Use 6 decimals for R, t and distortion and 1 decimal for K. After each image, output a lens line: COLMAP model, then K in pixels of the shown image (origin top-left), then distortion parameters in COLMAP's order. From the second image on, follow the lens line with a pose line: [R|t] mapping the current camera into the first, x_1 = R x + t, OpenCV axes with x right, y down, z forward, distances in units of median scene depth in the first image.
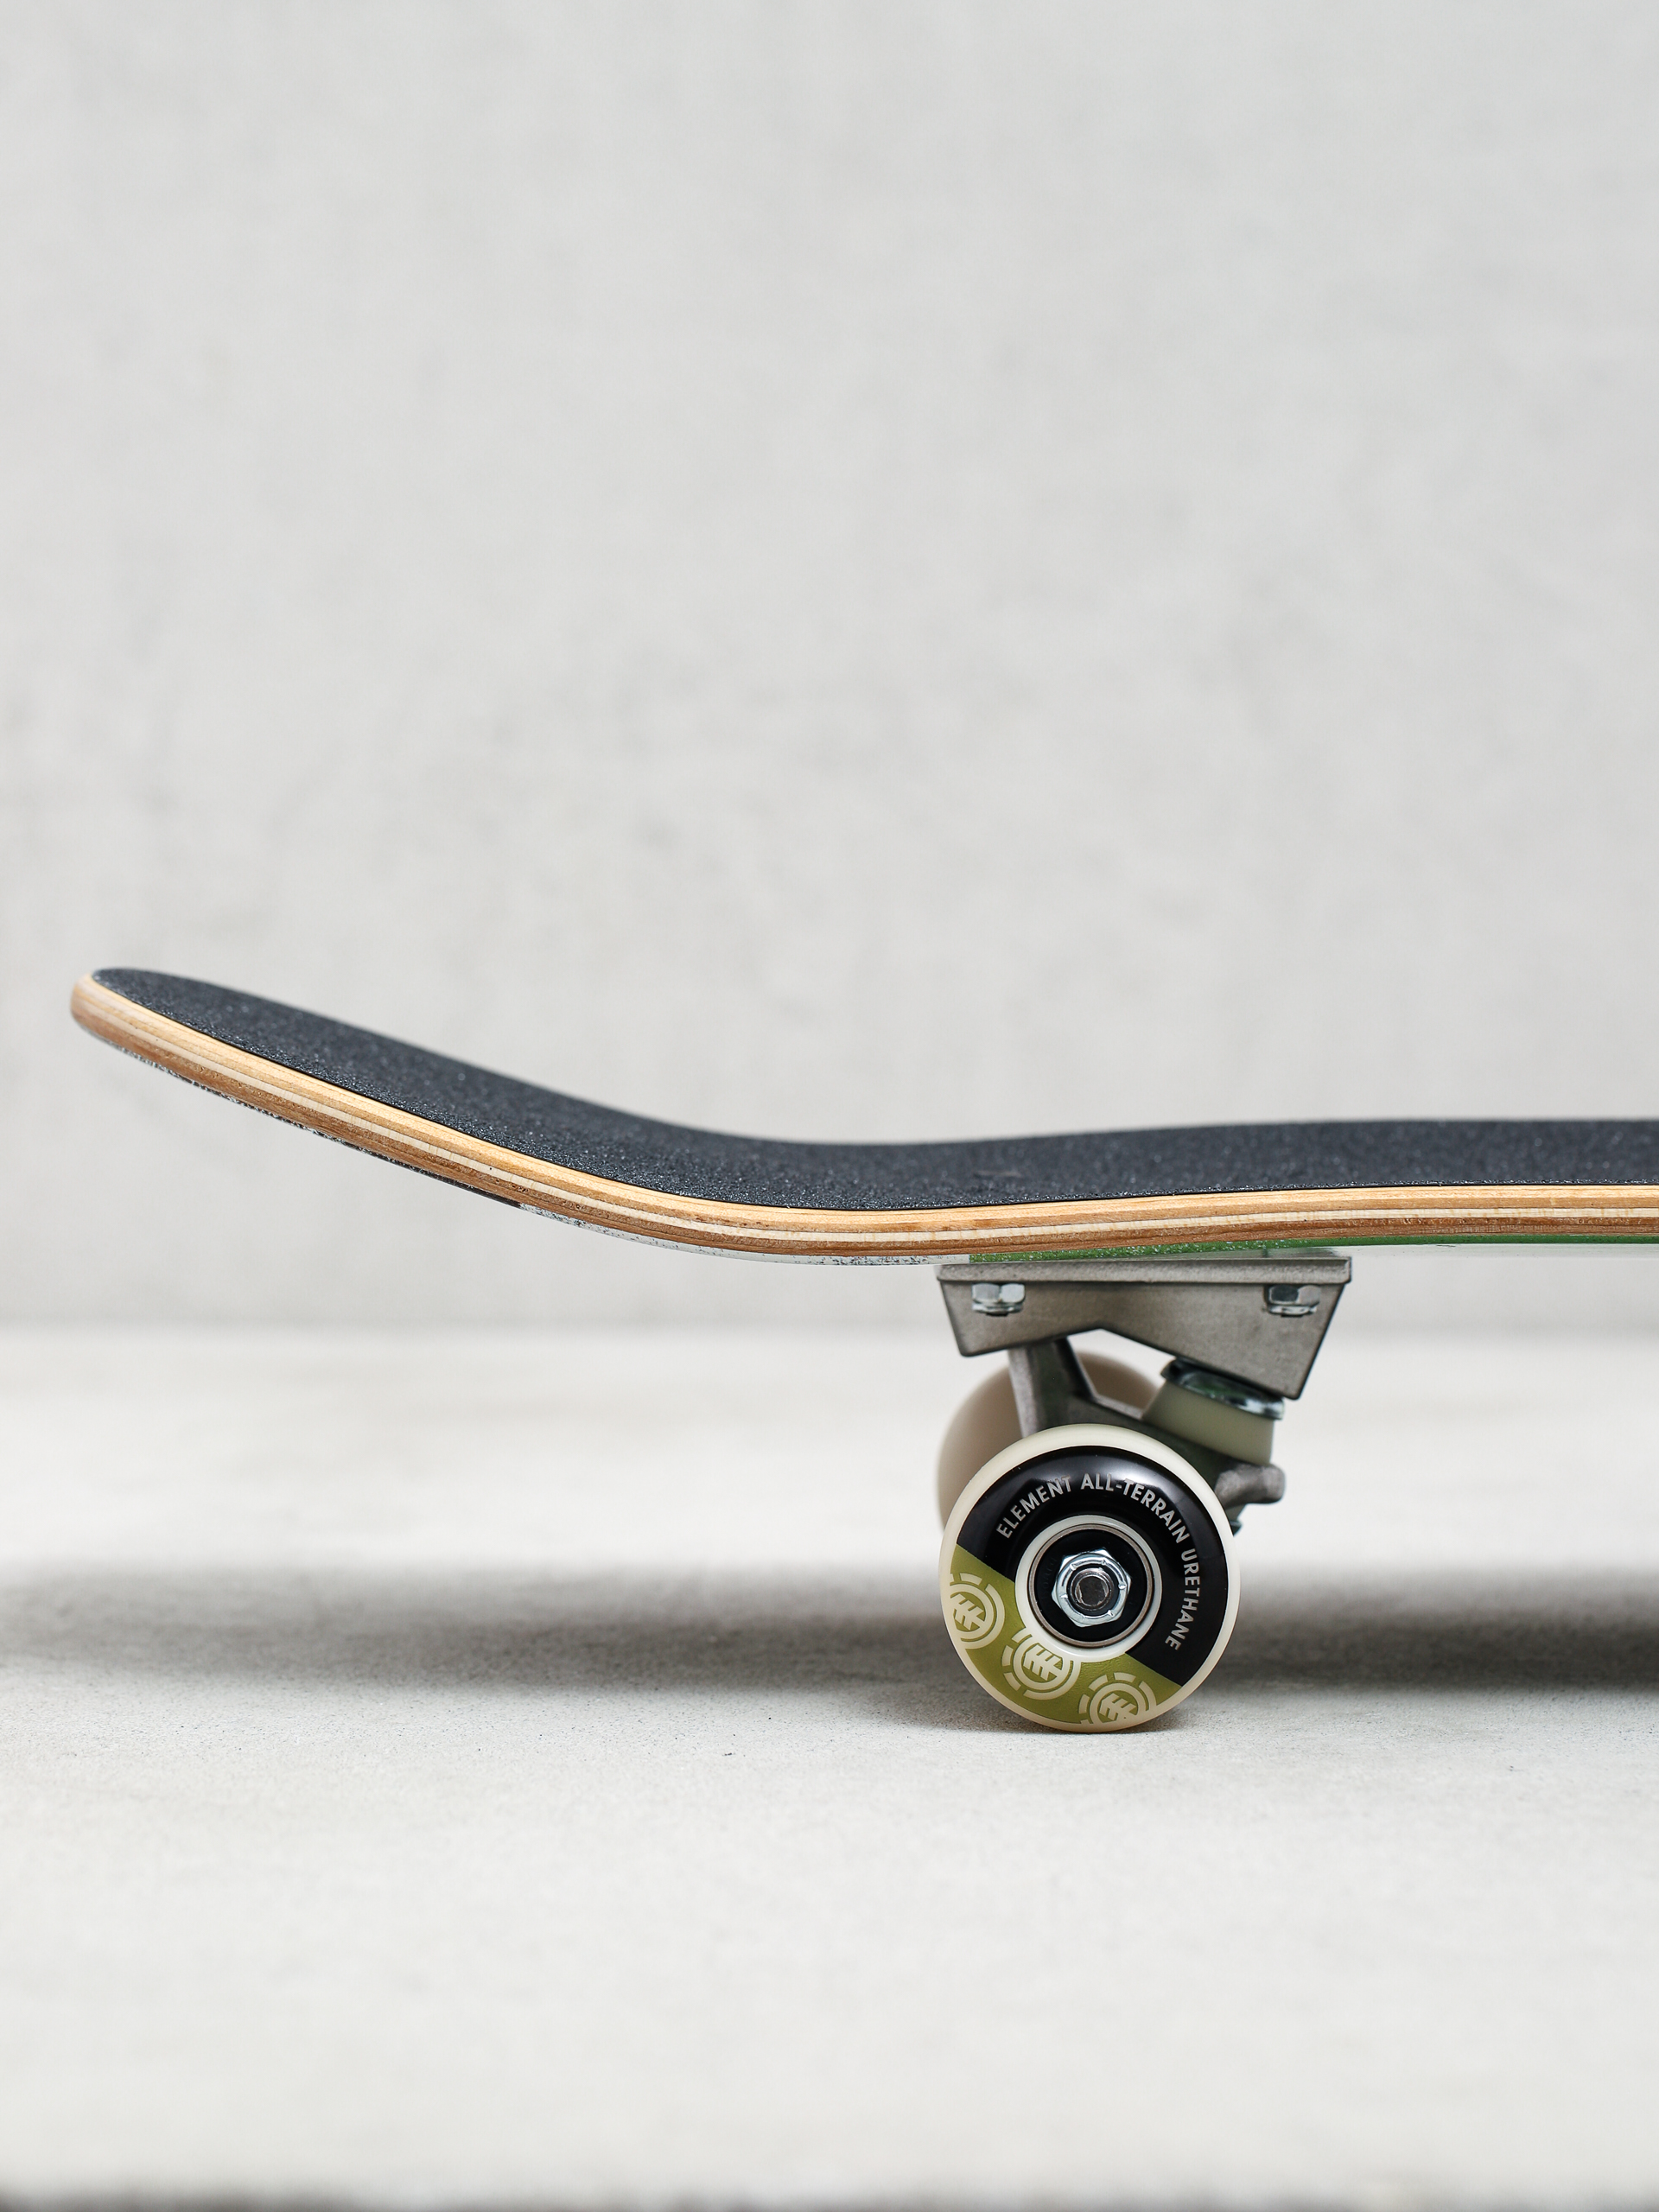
lens RADIAL K [[7704.6, 0, 829.5], [0, 7704.6, 1106.0], [0, 0, 1]] dist [-0.134459, 4.499820]
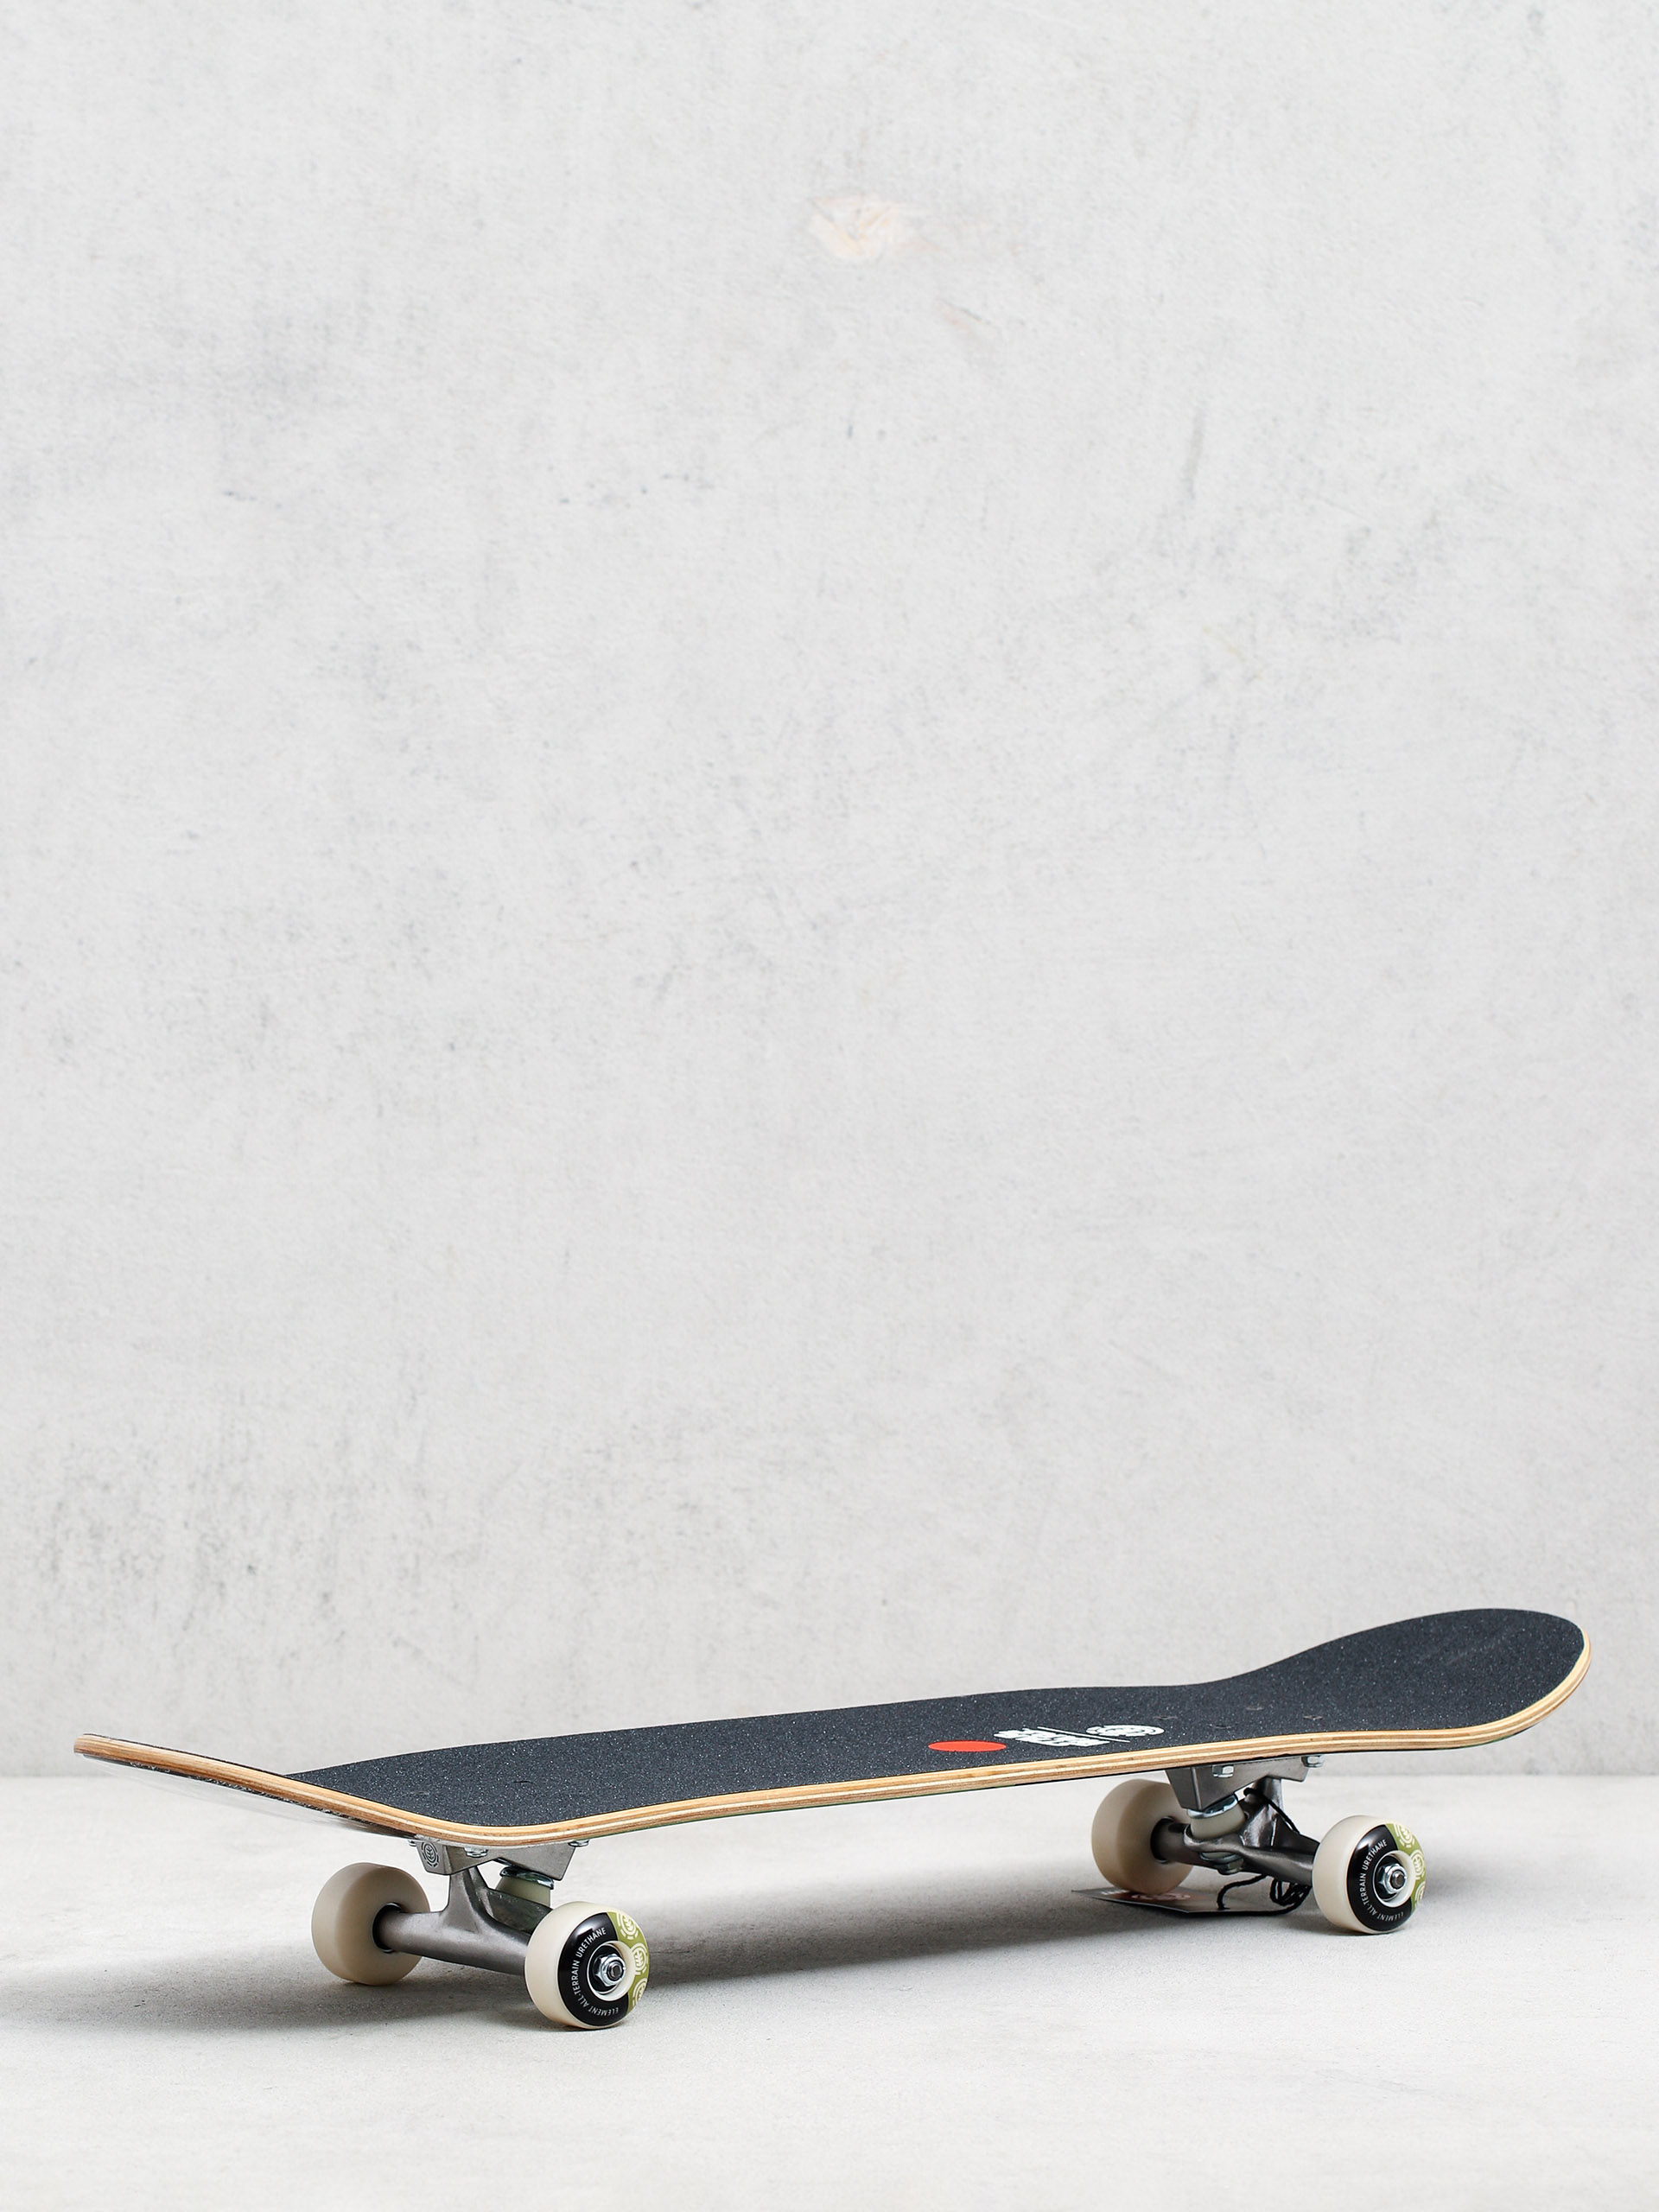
lens RADIAL K [[7704.6, 0, 829.5], [0, 7704.6, 1106.0], [0, 0, 1]] dist [-0.134459, 4.499820]
pose [[0.991200, -0.002860, -0.132344, 0.259847], [-0.001022, 0.999571, -0.029255, -0.078422], [0.132371, 0.029132, 0.990772, -0.847748]]
